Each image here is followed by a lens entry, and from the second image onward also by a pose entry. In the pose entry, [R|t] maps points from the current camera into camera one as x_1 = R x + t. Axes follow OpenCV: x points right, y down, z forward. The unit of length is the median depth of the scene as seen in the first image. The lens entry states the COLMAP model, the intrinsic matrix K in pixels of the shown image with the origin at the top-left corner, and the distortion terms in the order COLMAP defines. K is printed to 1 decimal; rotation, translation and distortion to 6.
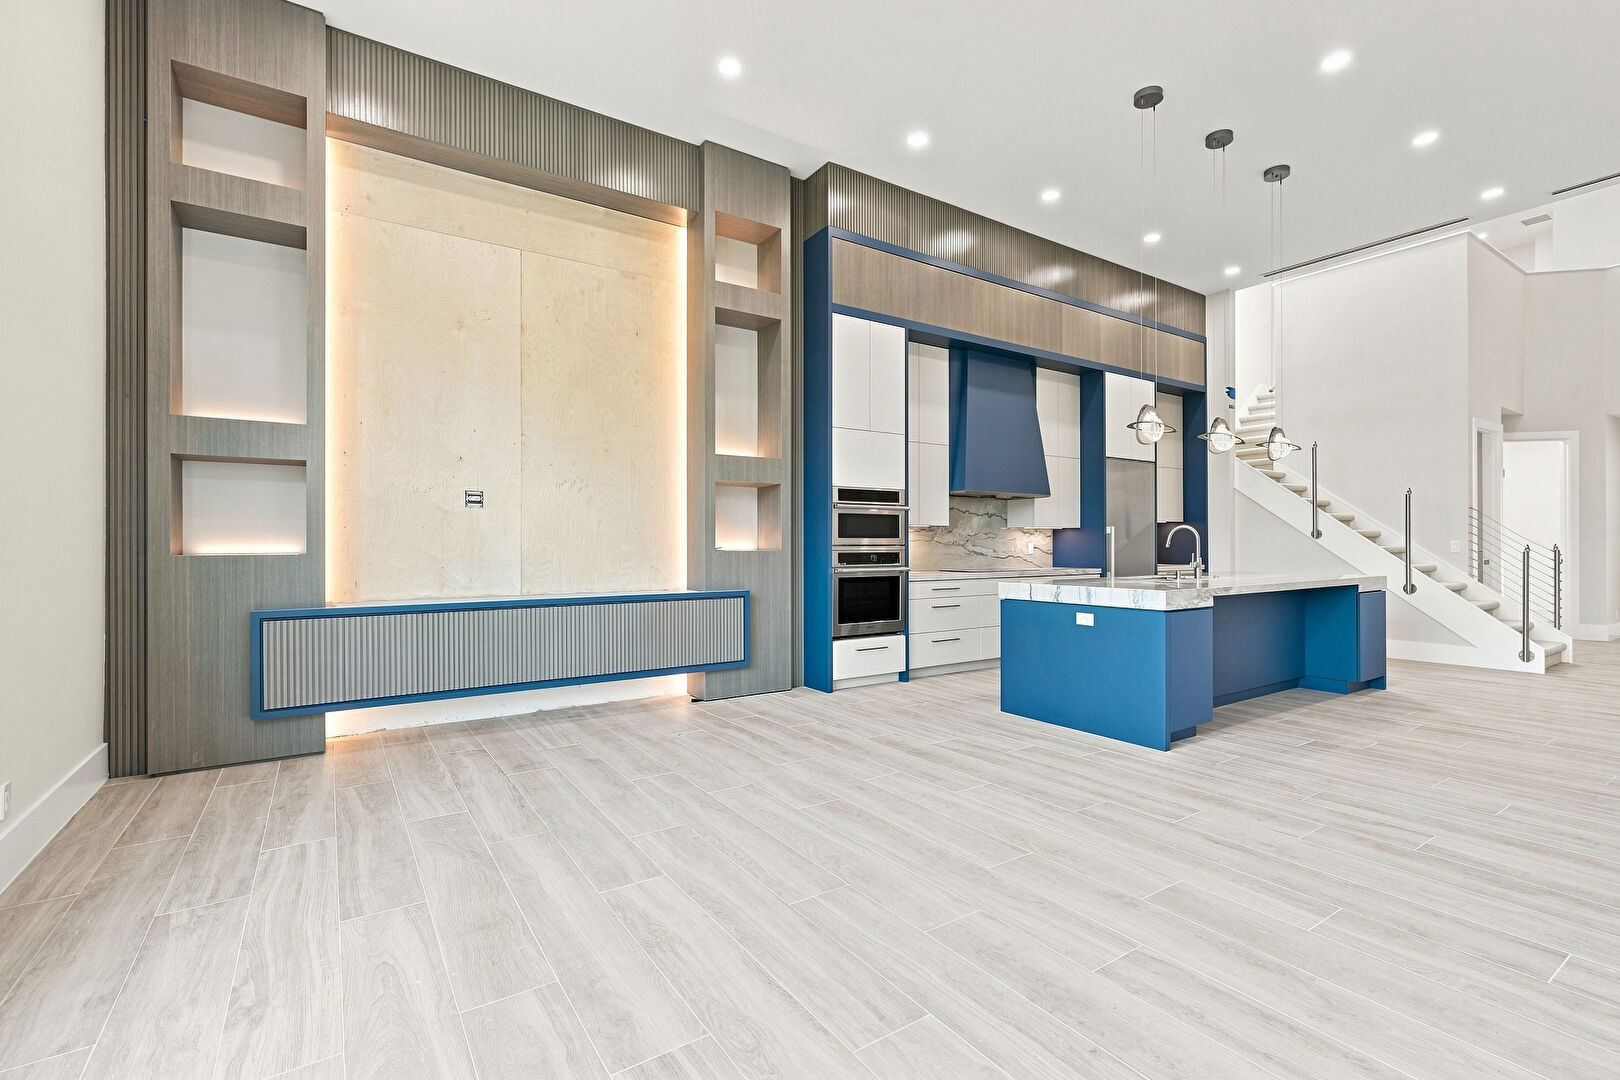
lens RADIAL K [[738.6, 0, 805.6], [0, 738.6, 543.0], [0, 0, 1]] dist [-0.003554, 0.000018]
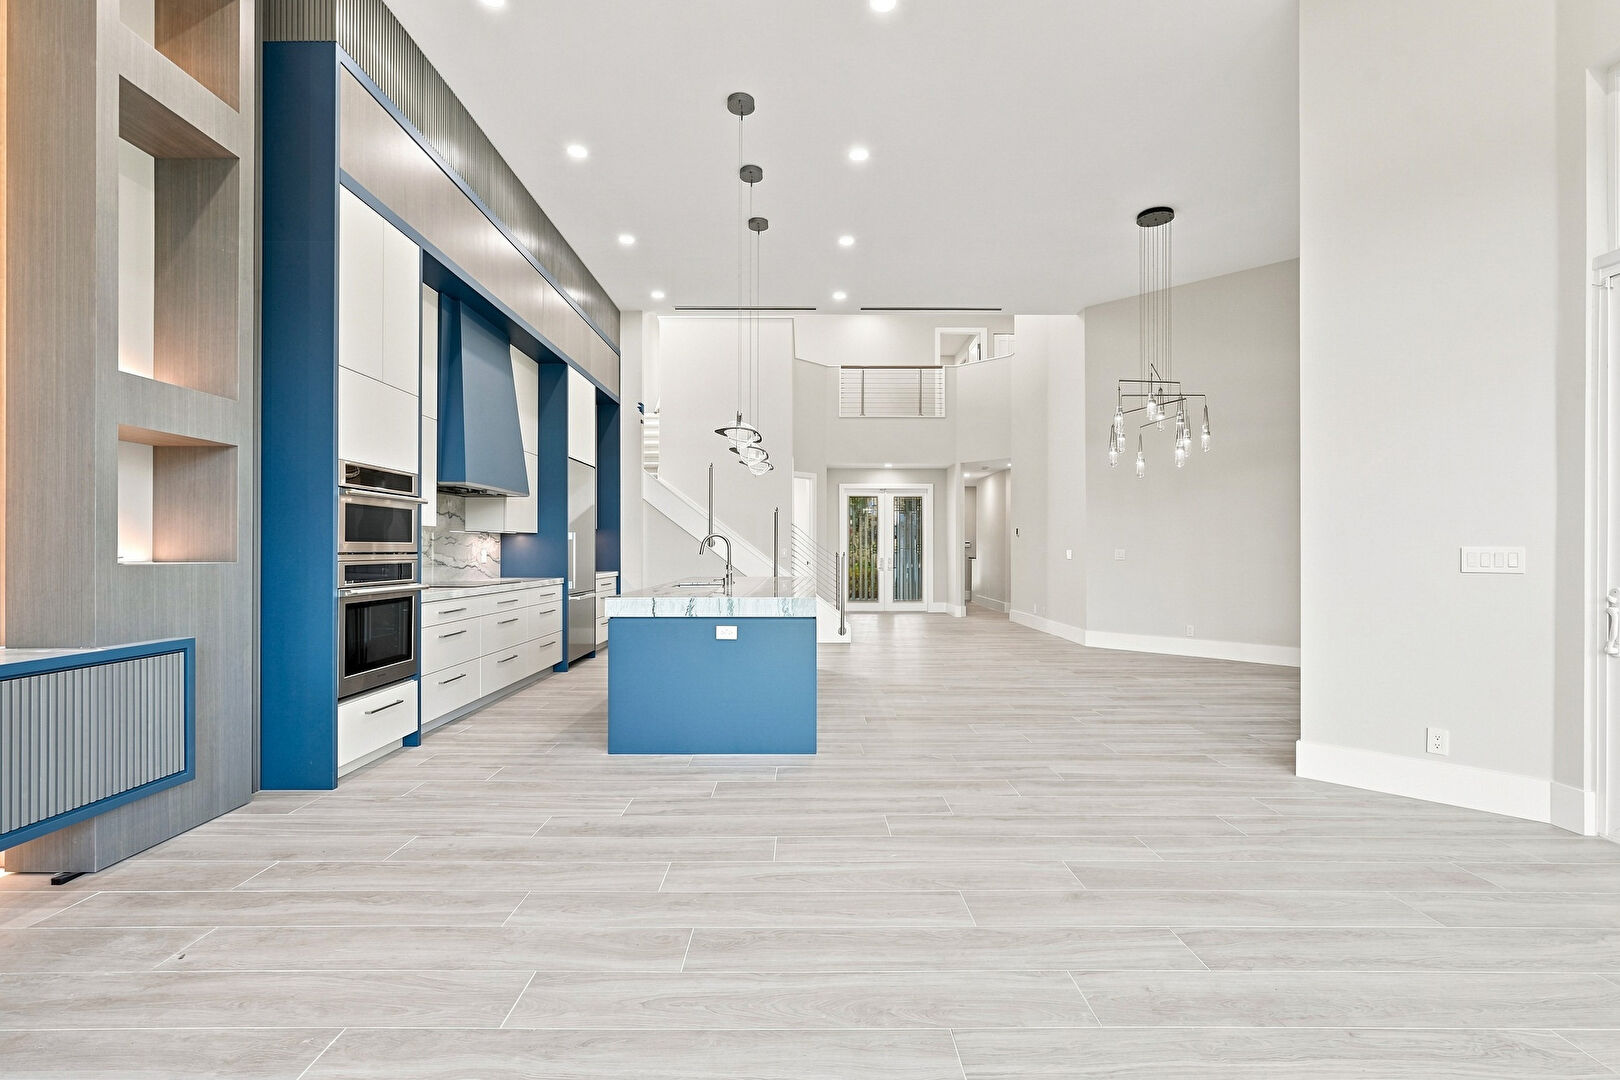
lens RADIAL K [[739.3, 0, 814.1], [0, 739.3, 548.5], [0, 0, 1]] dist [-0.004813, 0.000192]
pose [[0.543059, 0.003700, 0.839686, -0.285350], [-0.002816, 0.999993, -0.002585, -0.000374], [-0.839690, -0.000961, 0.543066, 0.334682]]
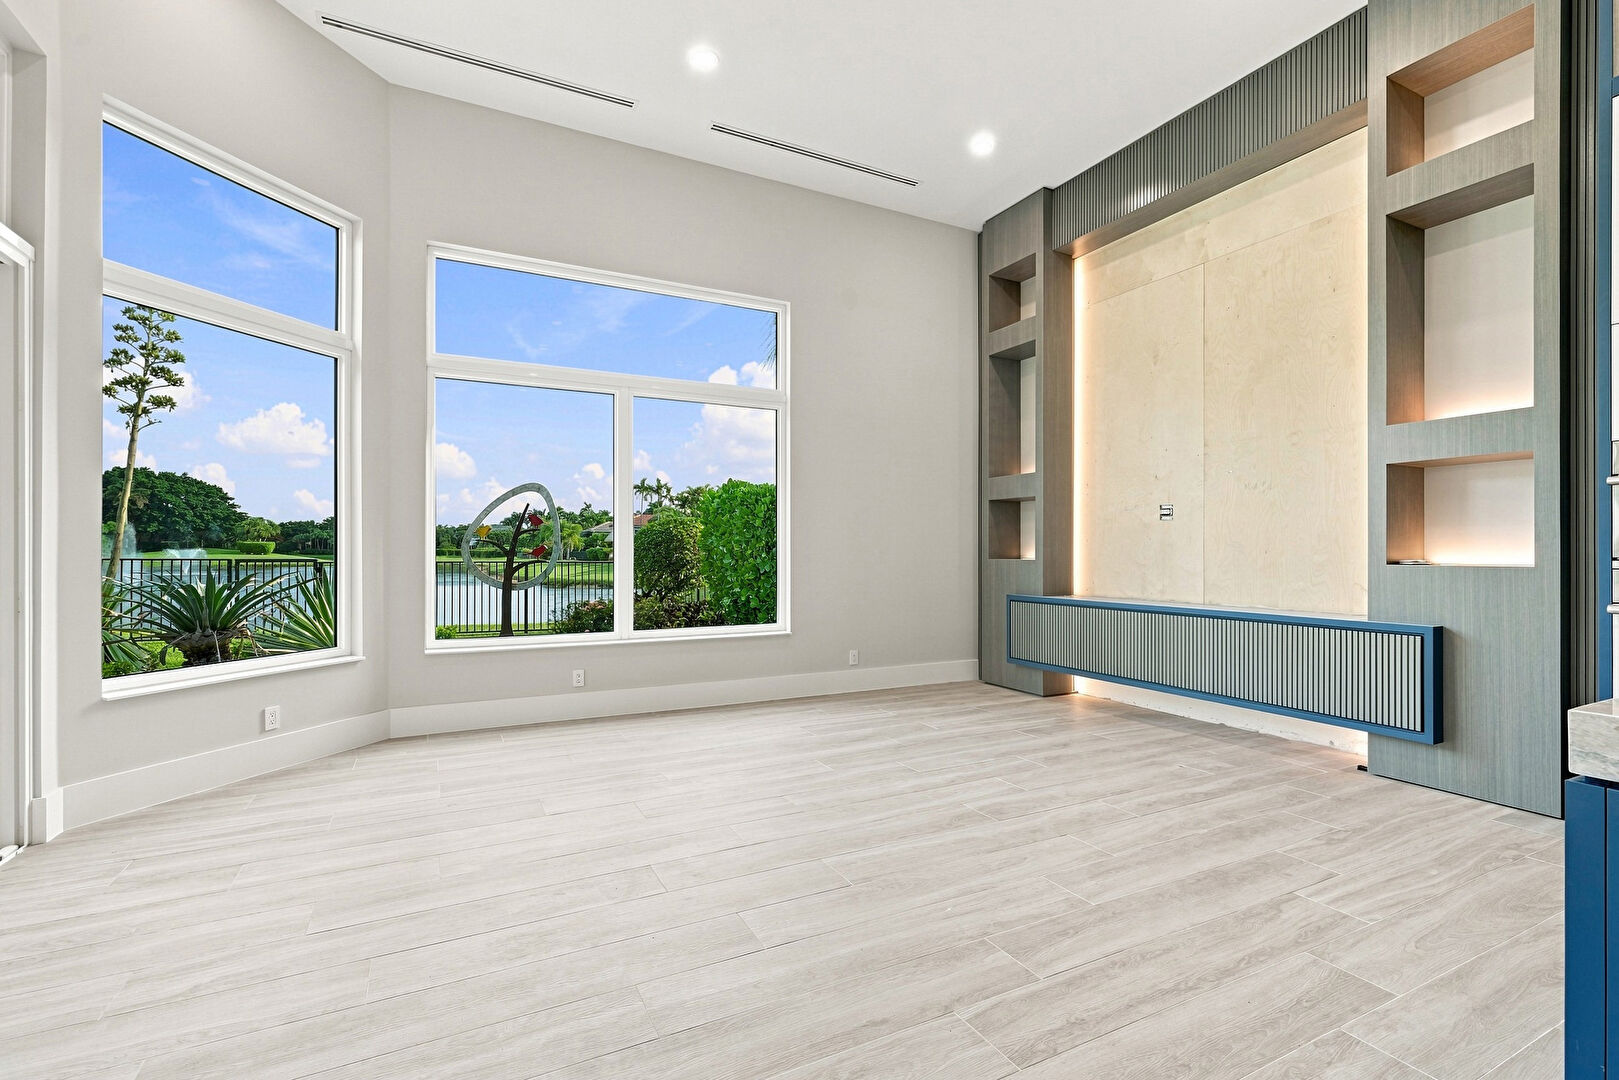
lens RADIAL K [[738.9, 0, 813.6], [0, 738.9, 548.5], [0, 0, 1]] dist [-0.004813, 0.000192]
pose [[-0.108925, -0.000613, -0.994050, 0.632185], [-0.002683, 0.999996, -0.000323, -0.003079], [0.994046, 0.002632, -0.108927, 0.536549]]
